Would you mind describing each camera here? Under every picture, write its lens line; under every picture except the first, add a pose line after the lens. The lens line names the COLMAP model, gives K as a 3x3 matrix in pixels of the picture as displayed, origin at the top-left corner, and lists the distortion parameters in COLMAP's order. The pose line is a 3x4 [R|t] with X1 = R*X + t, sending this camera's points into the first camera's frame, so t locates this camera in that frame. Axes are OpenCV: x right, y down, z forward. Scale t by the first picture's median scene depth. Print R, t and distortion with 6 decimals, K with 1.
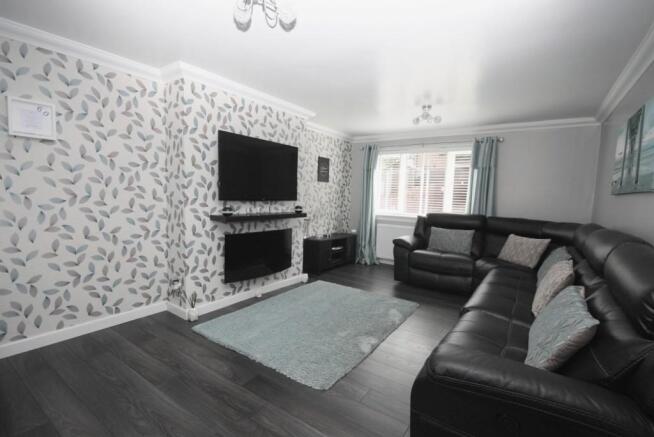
lens RADIAL K [[302.2, 0, 327.0], [0, 302.2, 218.5], [0, 0, 1]] dist [0.017867, -0.015675]
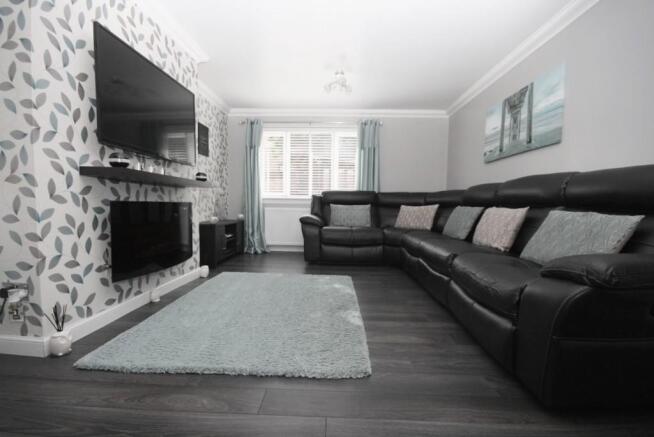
lens RADIAL K [[302.2, 0, 327.0], [0, 302.2, 218.5], [0, 0, 1]] dist [0.017867, -0.015675]
pose [[0.847954, -0.047908, 0.527900, -0.272136], [0.055037, 0.998482, 0.002210, 0.102724], [-0.527205, 0.027180, 0.849303, 0.243493]]
